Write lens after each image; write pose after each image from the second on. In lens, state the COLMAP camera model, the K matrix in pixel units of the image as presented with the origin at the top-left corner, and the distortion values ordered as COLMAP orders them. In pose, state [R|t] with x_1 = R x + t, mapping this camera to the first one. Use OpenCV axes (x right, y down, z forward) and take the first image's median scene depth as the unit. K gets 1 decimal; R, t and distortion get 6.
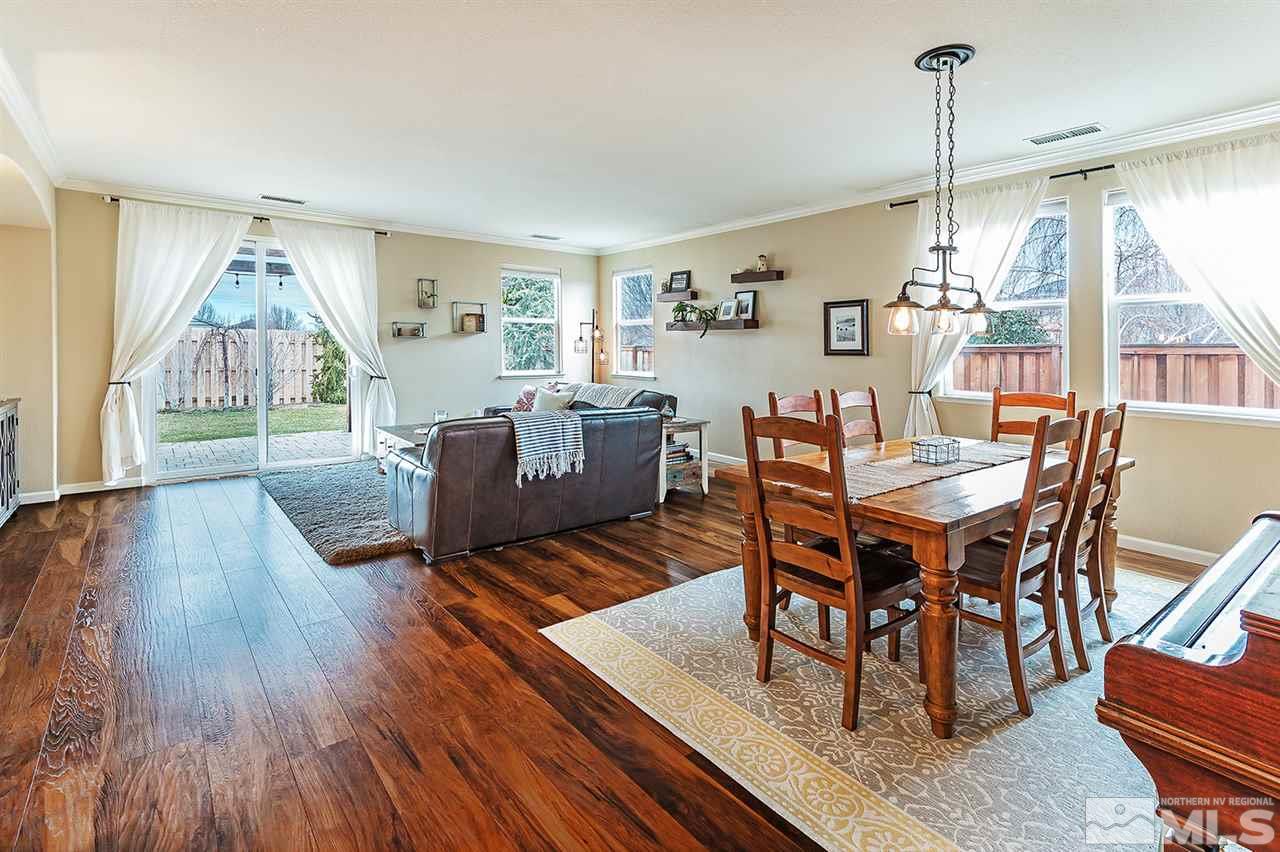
lens RADIAL K [[594.4, 0, 661.2], [0, 594.4, 365.1], [0, 0, 1]] dist [0.014868, -0.000023]
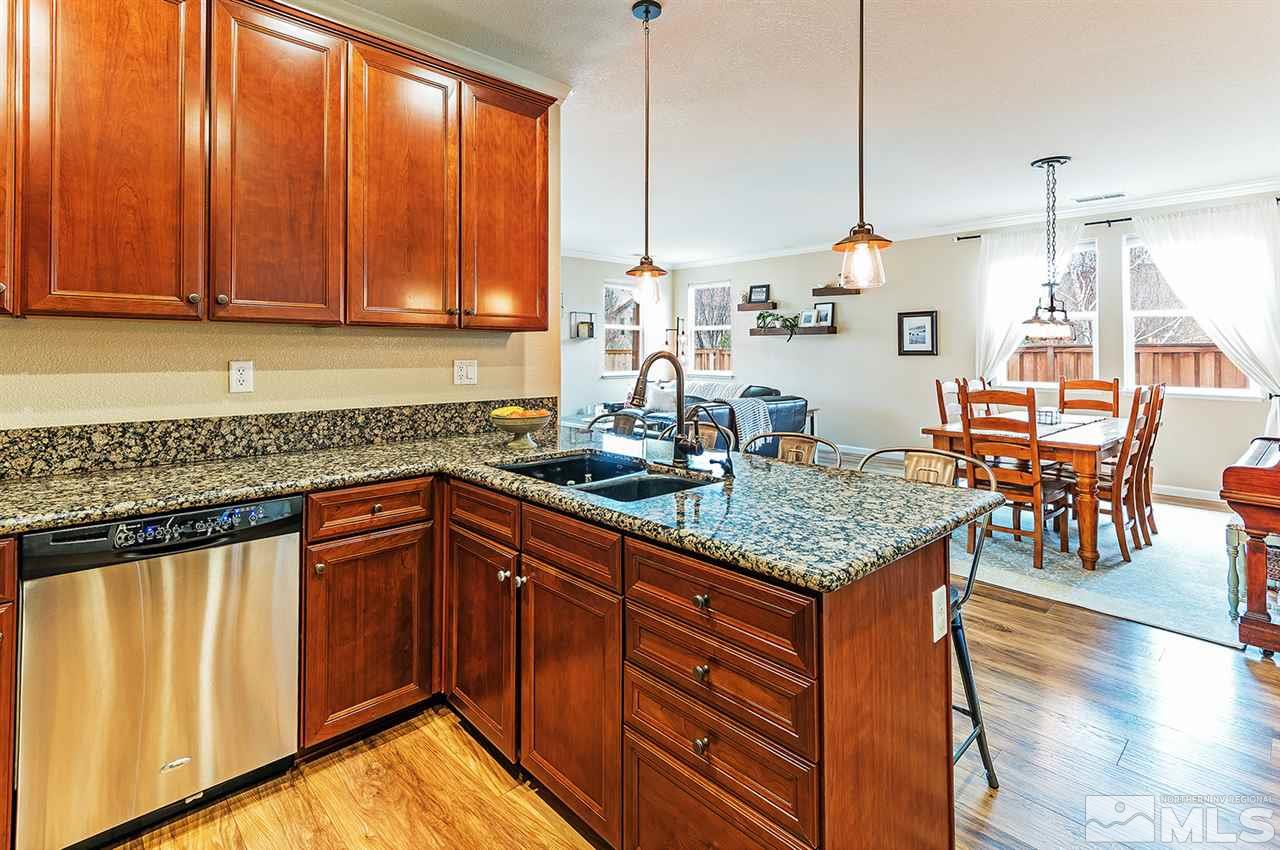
lens RADIAL K [[623.3, 0, 649.4], [0, 623.3, 363.4], [0, 0, 1]] dist [0.001603, -0.000259]
pose [[0.997340, -0.008918, 0.072338, -0.309081], [0.009462, 0.999929, -0.007178, 0.004598], [-0.072269, 0.007843, 0.997354, -0.240262]]
